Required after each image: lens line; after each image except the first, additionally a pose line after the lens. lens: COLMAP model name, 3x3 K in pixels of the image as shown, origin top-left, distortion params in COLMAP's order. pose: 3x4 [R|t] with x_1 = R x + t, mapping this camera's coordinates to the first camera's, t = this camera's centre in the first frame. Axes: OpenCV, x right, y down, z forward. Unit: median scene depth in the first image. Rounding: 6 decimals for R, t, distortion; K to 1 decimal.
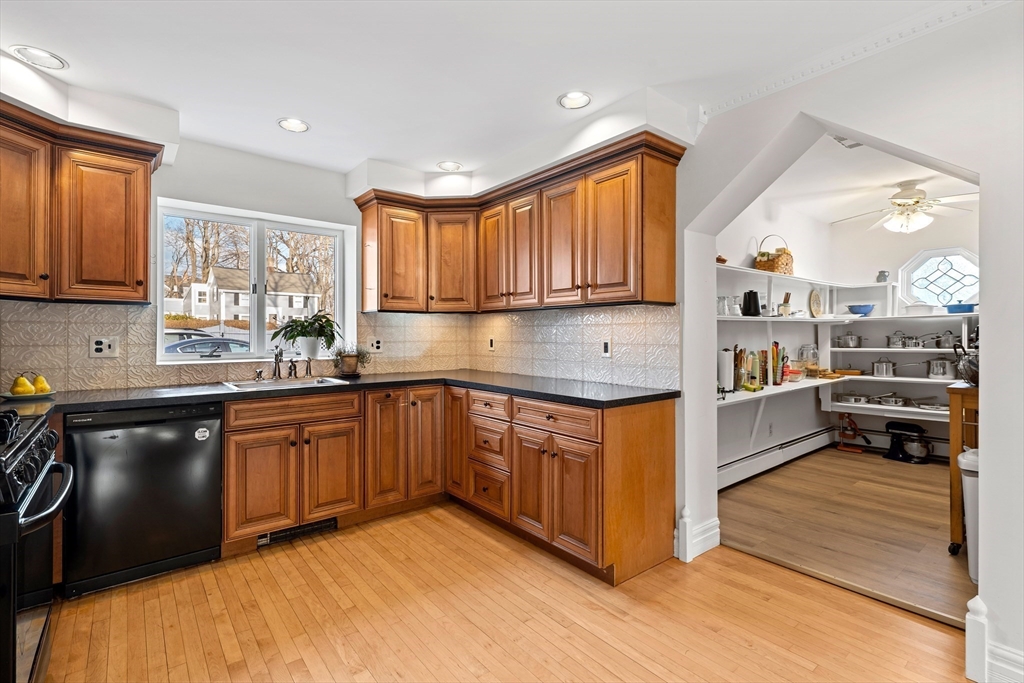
lens RADIAL K [[468.8, 0, 508.6], [0, 468.8, 334.5], [0, 0, 1]] dist [-0.002705, -0.000166]
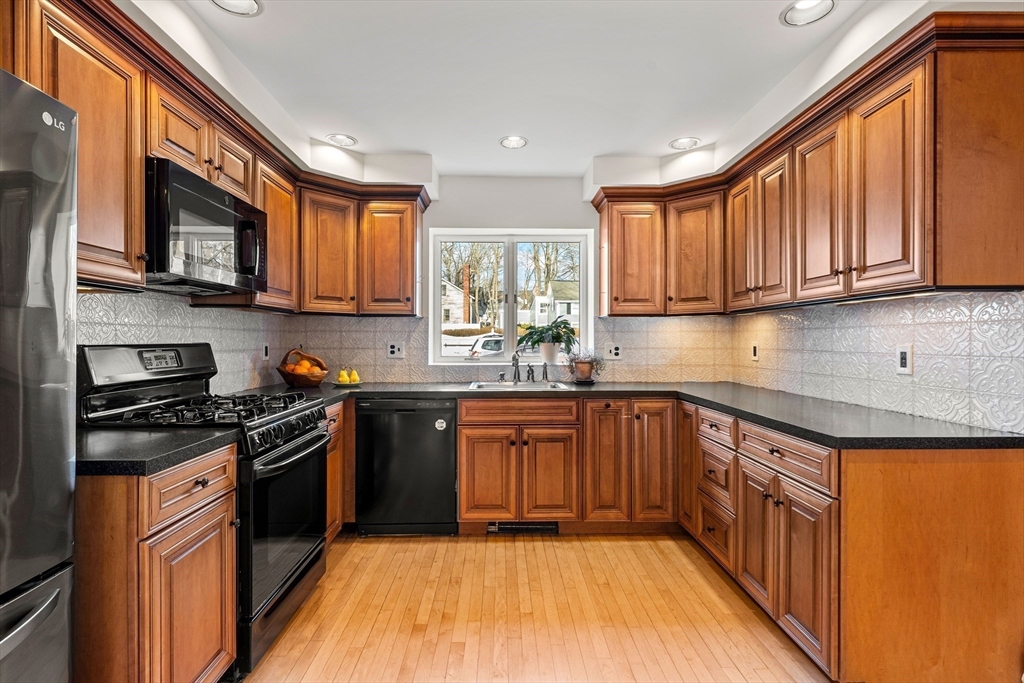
lens RADIAL K [[491.5, 0, 510.3], [0, 491.5, 342.9], [0, 0, 1]] dist [-0.002130, -0.000406]
pose [[0.788651, 0.002593, -0.614835, 0.220978], [-0.000325, 0.999993, 0.003800, 0.001701], [0.614841, -0.002796, 0.788646, 0.121027]]
